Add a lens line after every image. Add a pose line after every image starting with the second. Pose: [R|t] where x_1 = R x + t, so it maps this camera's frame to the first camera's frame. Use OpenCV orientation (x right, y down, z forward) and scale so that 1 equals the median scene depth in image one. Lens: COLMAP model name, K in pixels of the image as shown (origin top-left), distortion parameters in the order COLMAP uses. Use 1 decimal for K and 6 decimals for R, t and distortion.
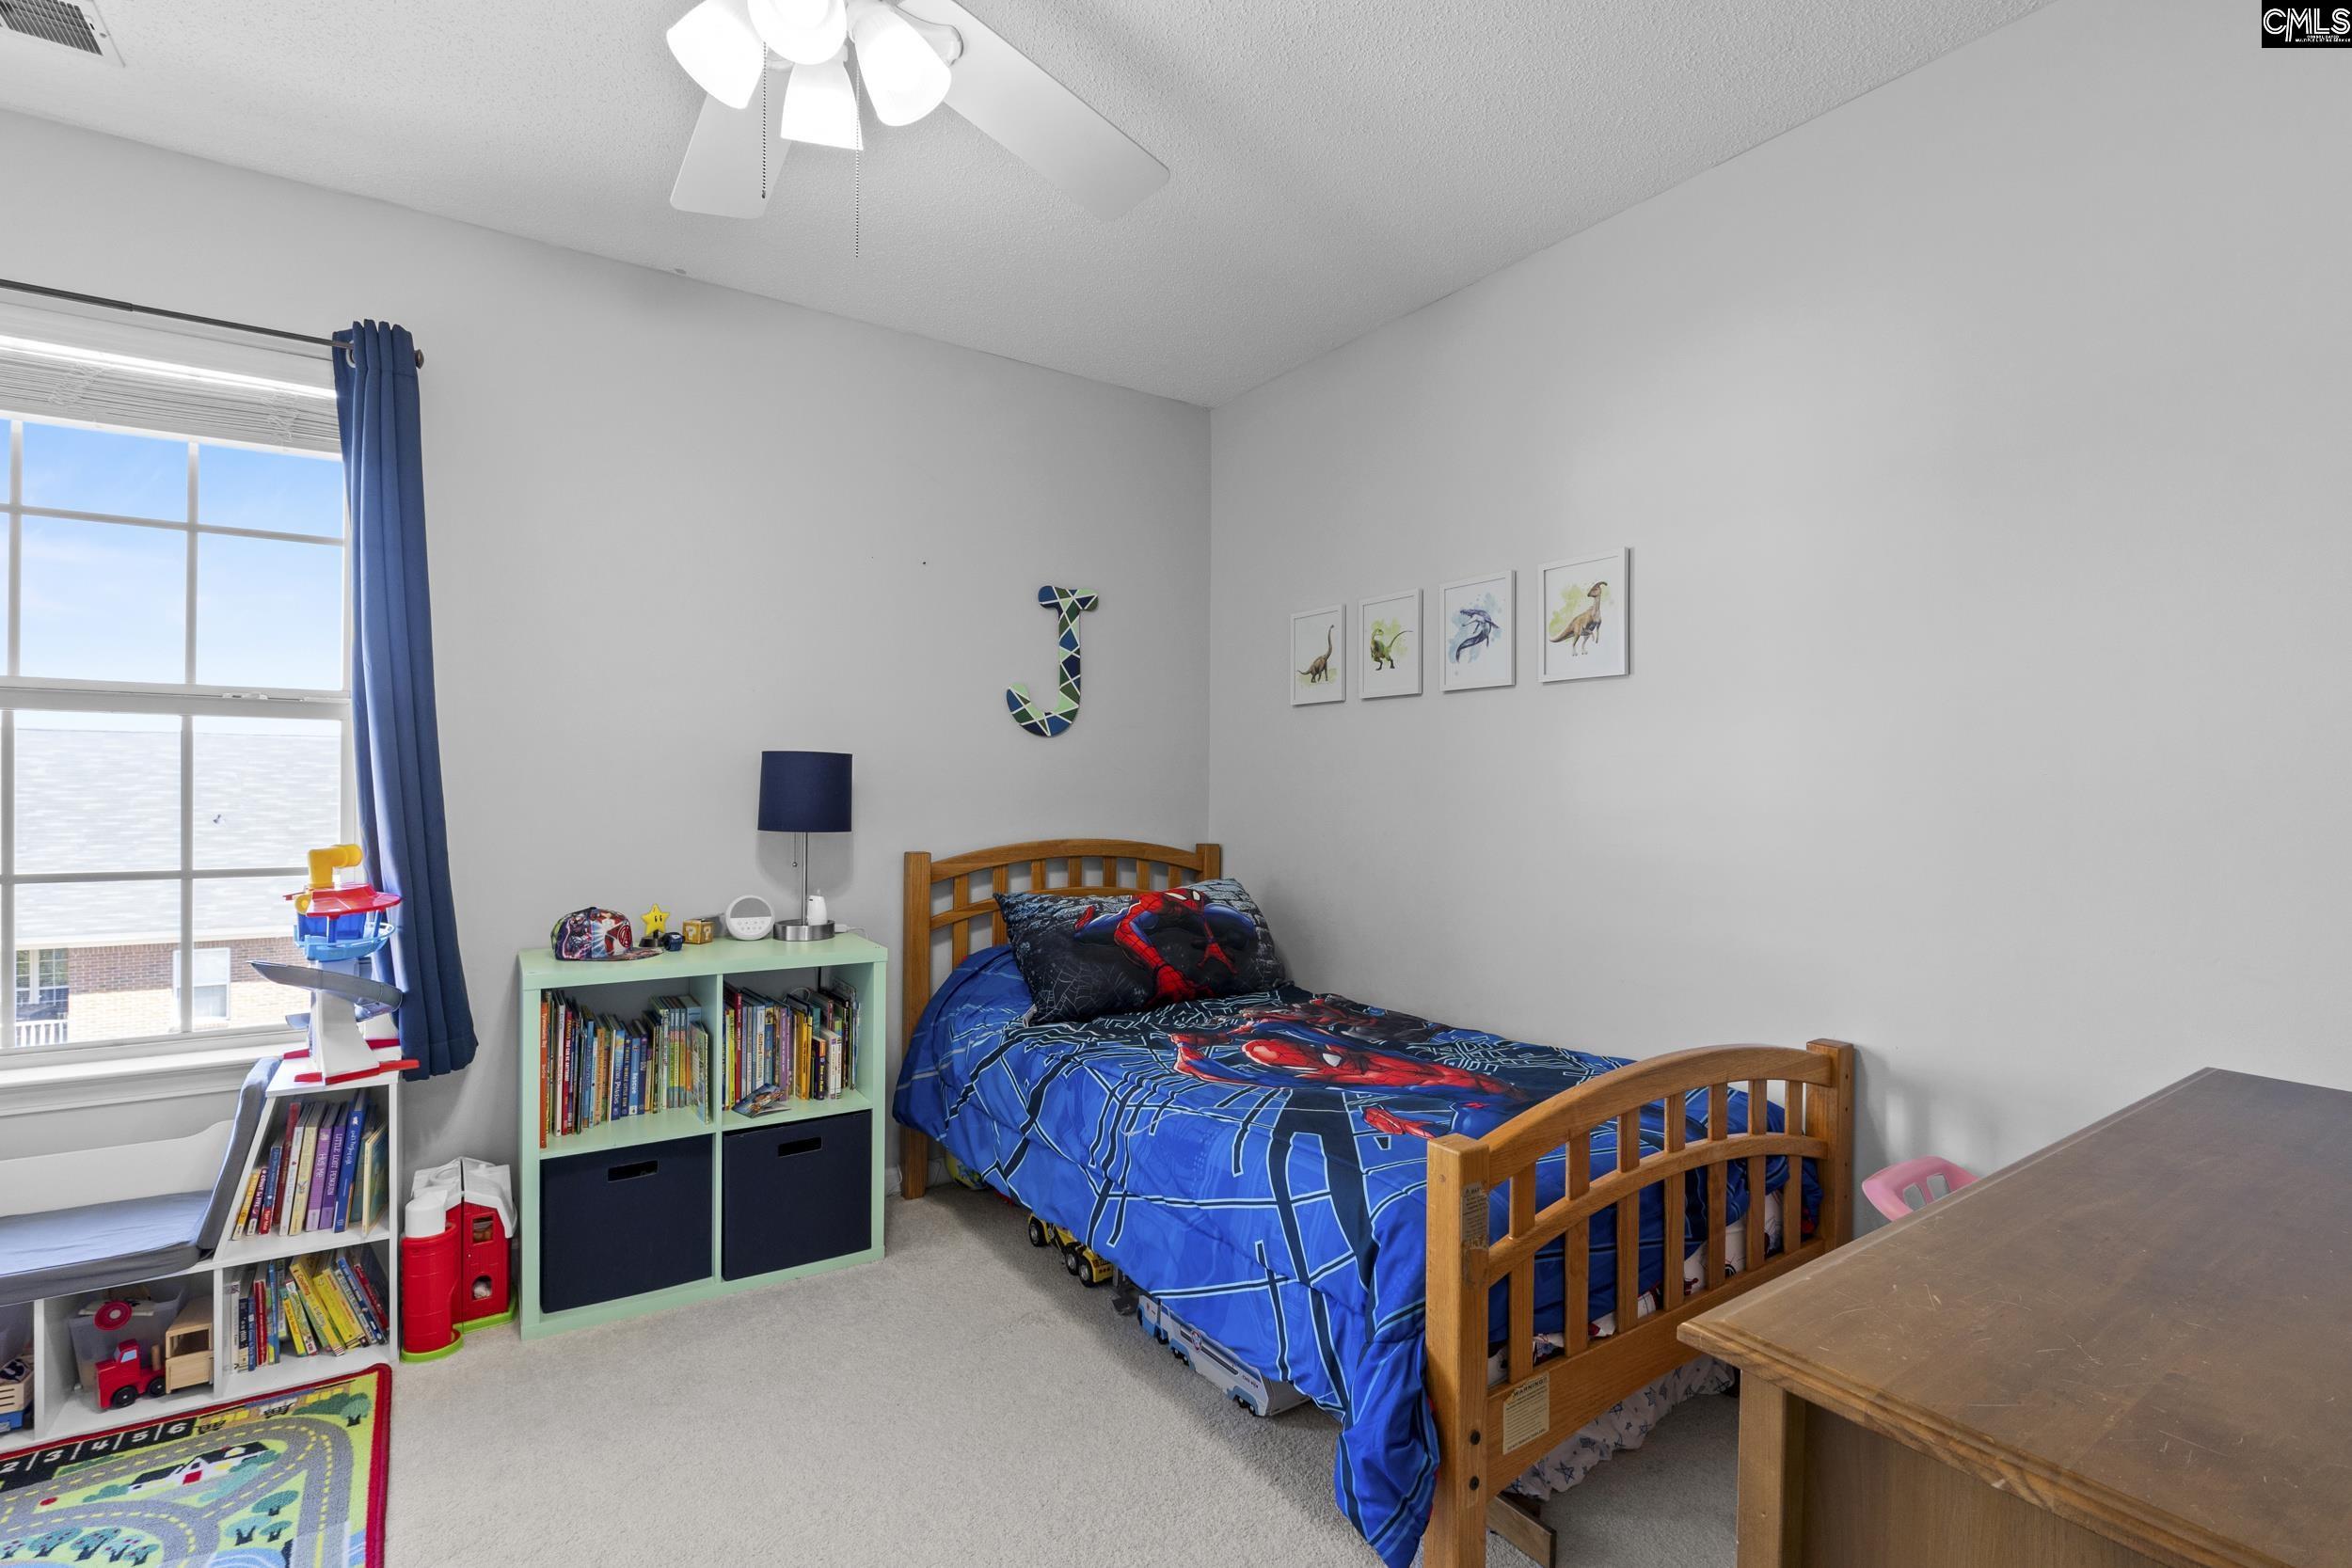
lens RADIAL K [[1080.1, 0, 1164.0], [0, 1080.1, 787.3], [0, 0, 1]] dist [-0.012091, 0.001056]
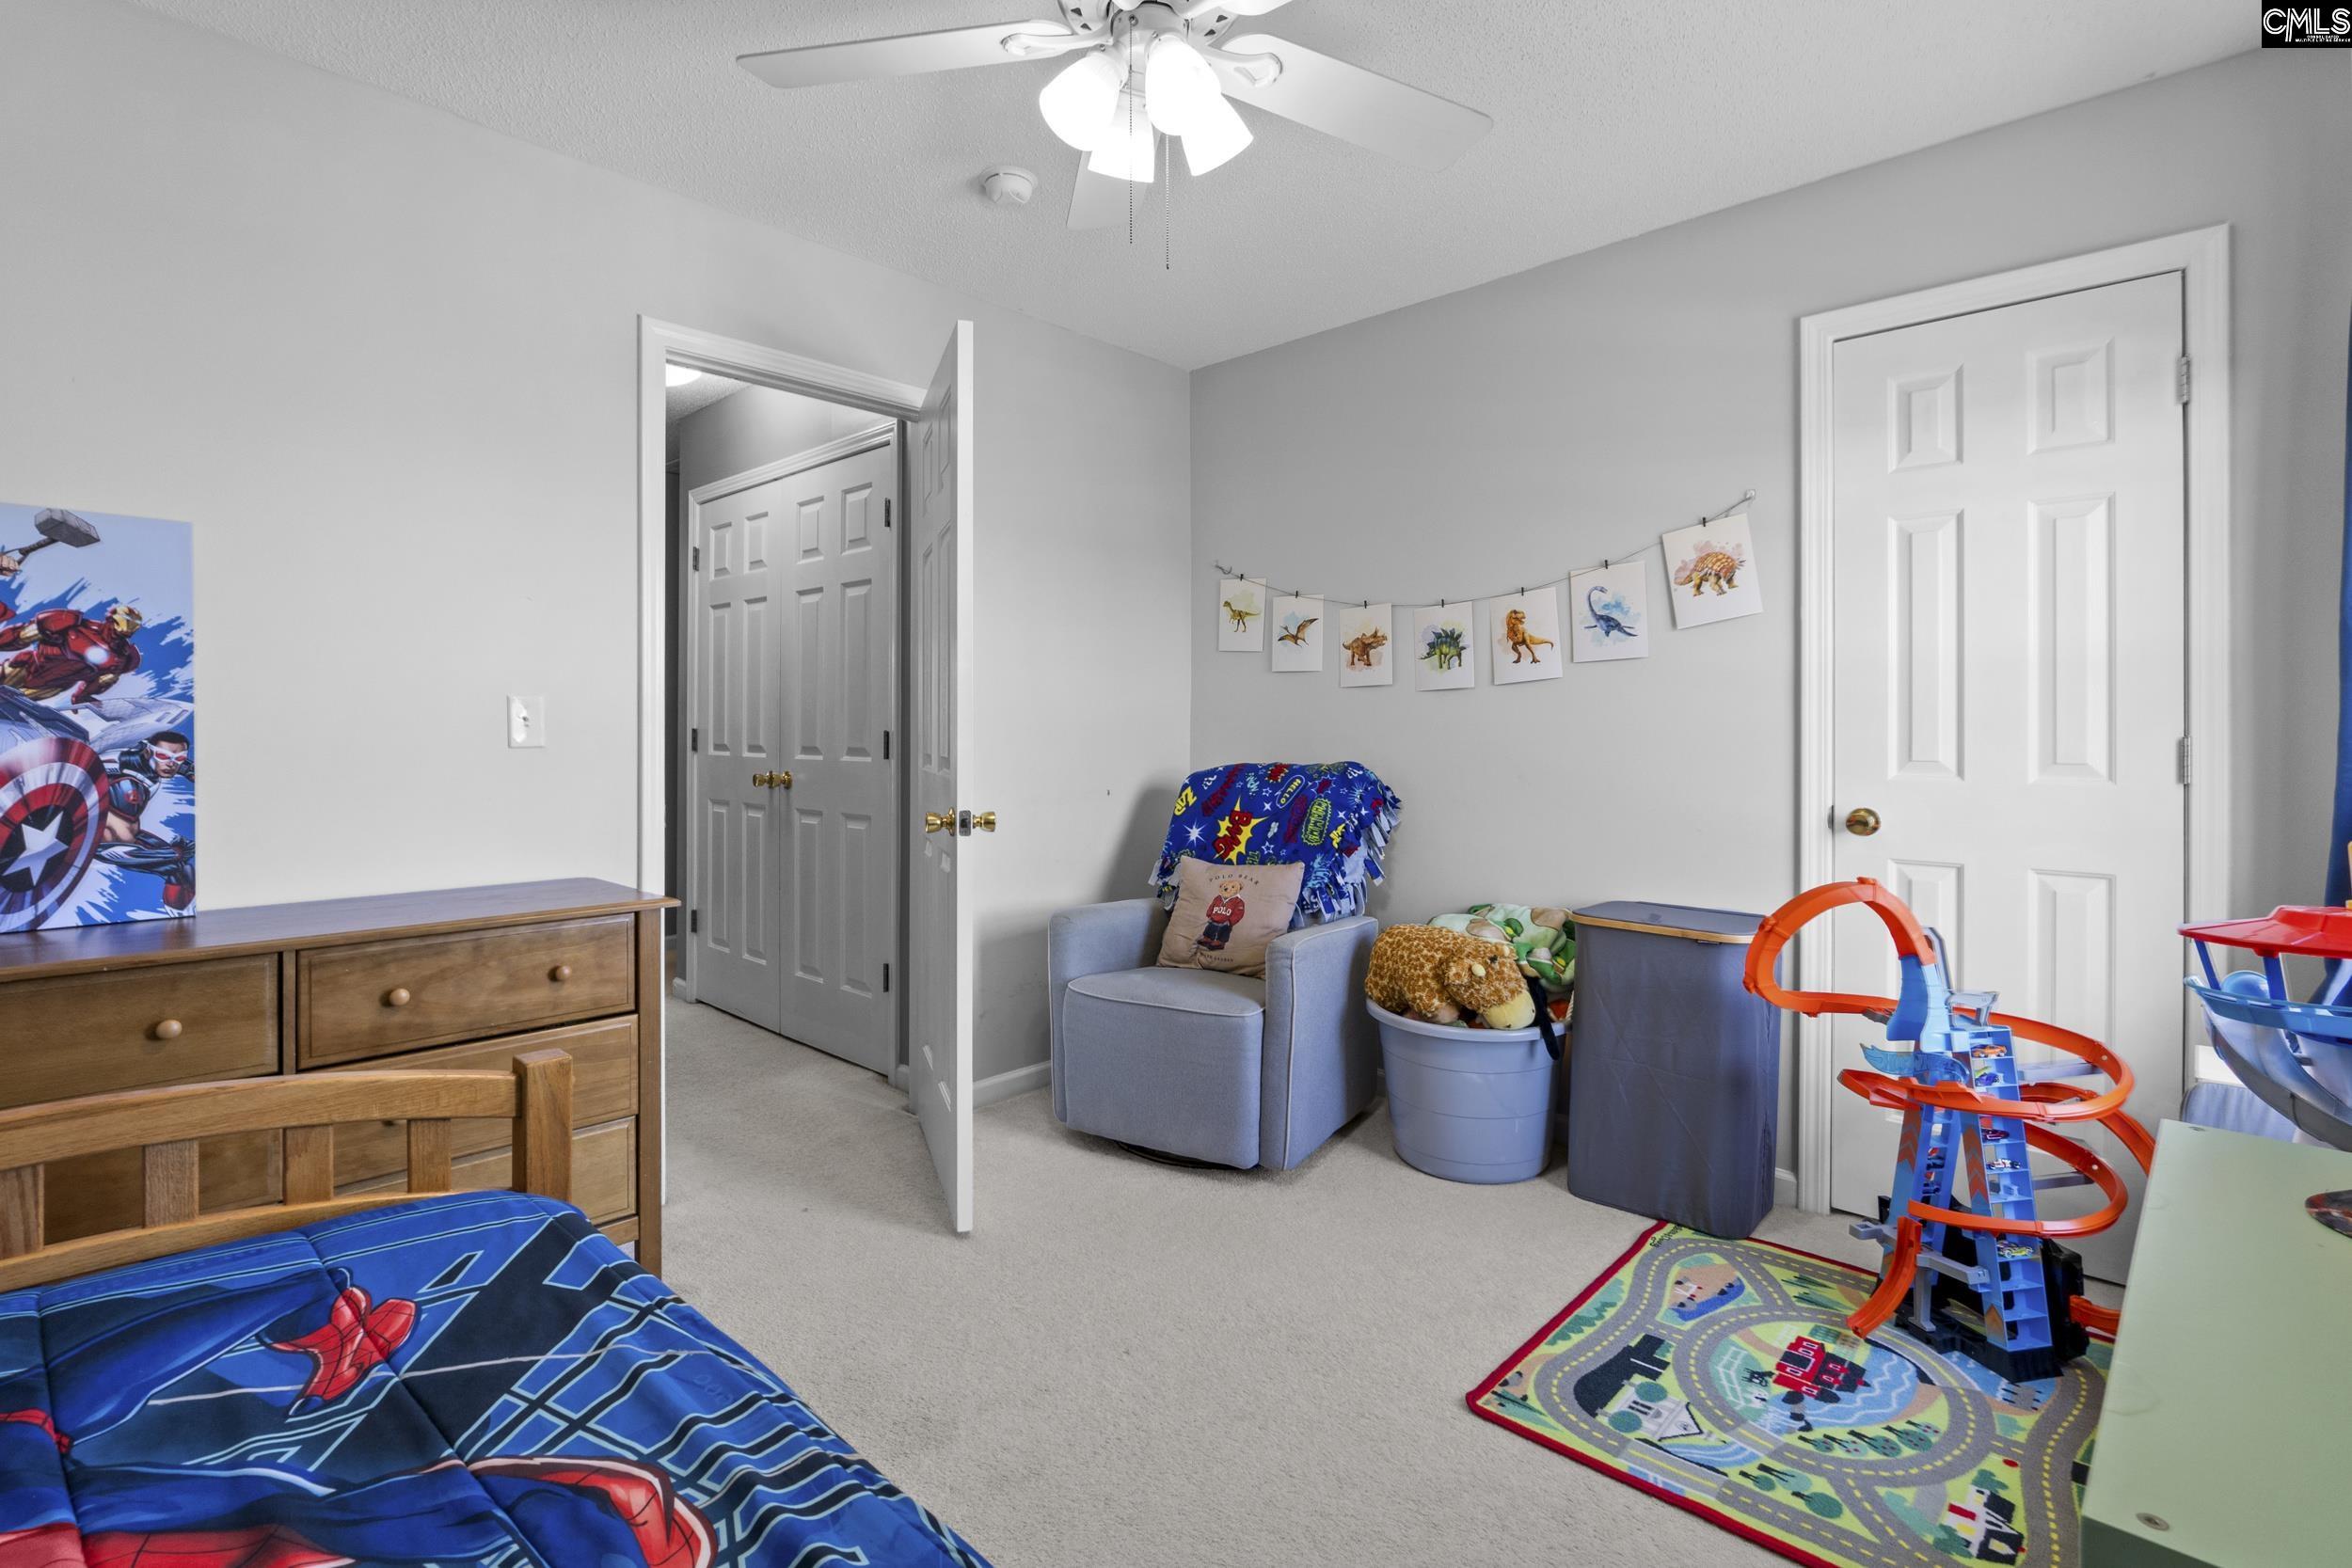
lens RADIAL K [[1080.1, 0, 1179.0], [0, 1080.1, 758.8], [0, 0, 1]] dist [-0.012091, 0.001056]
pose [[-0.974872, -0.004655, -0.222719, -0.056202], [-0.008032, 0.999866, 0.014263, 0.008453], [0.222622, 0.015694, -0.974778, 1.336004]]
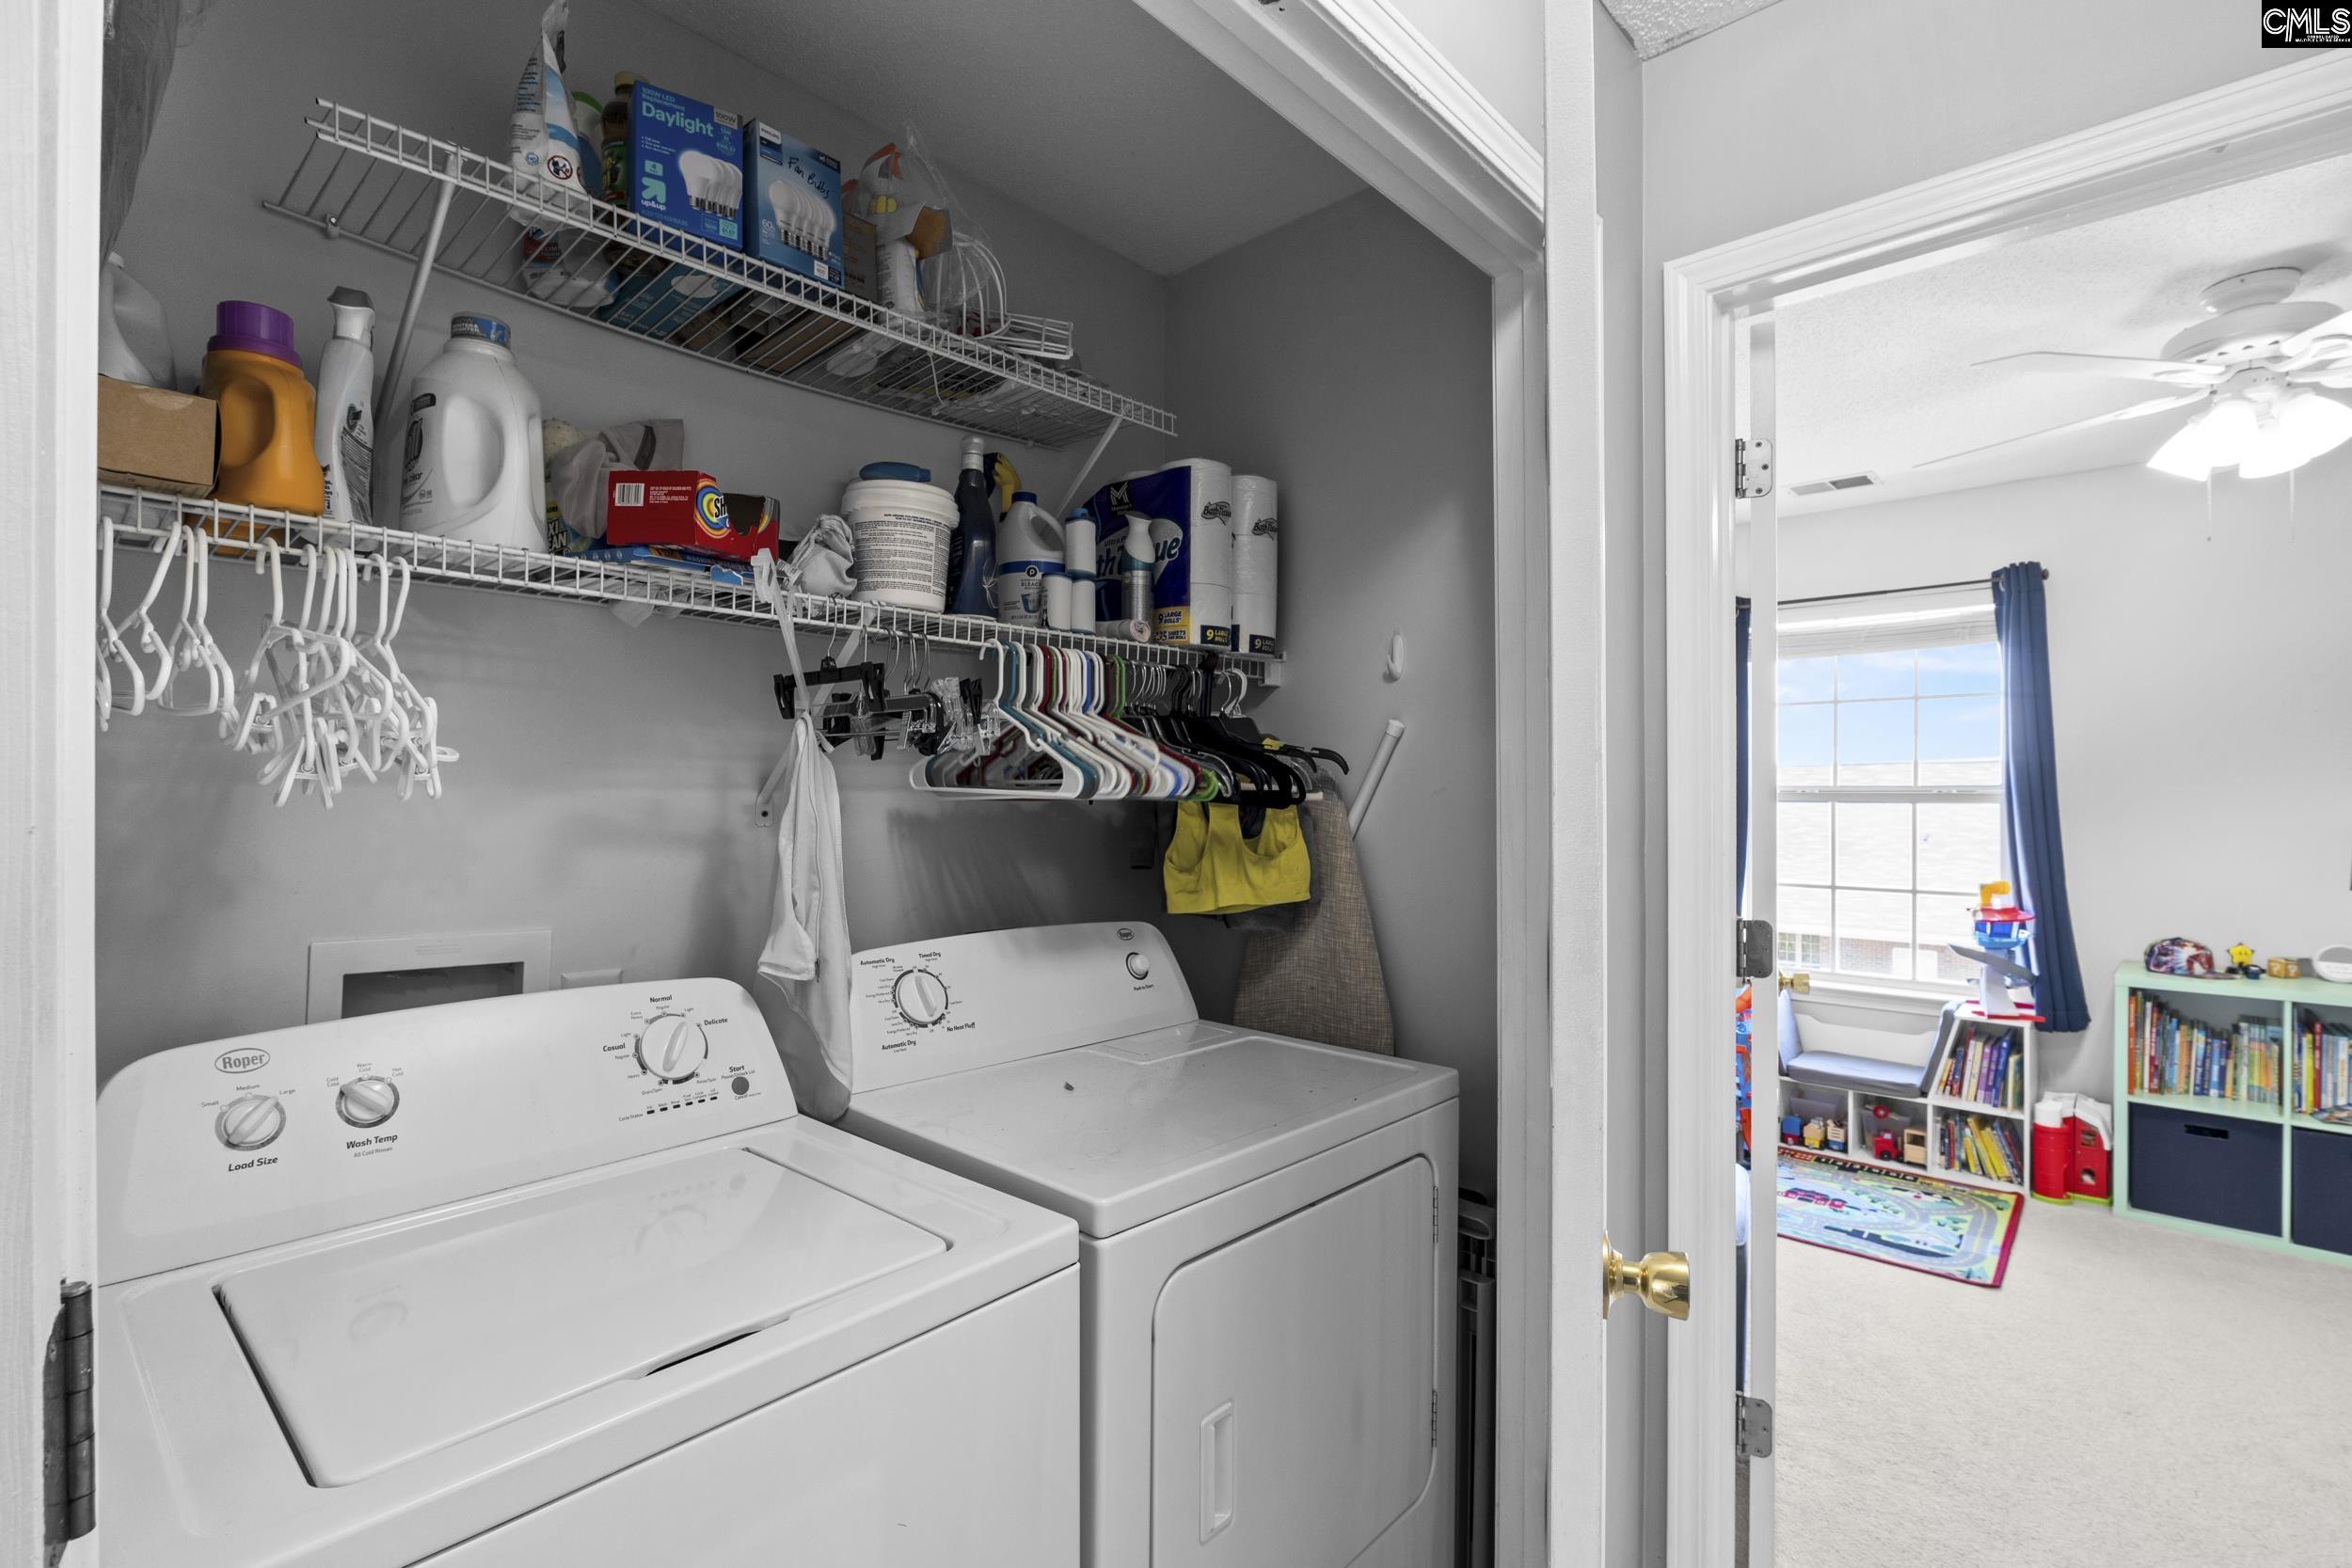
lens RADIAL K [[1080.1, 0, 1180.1], [0, 1080.1, 793.3], [0, 0, 1]] dist [-0.012091, 0.001056]
pose [[0.238077, -0.008221, -0.971212, 0.551259], [-0.003047, 0.999953, -0.009212, -0.063283], [0.971242, 0.005153, 0.238041, -0.633231]]
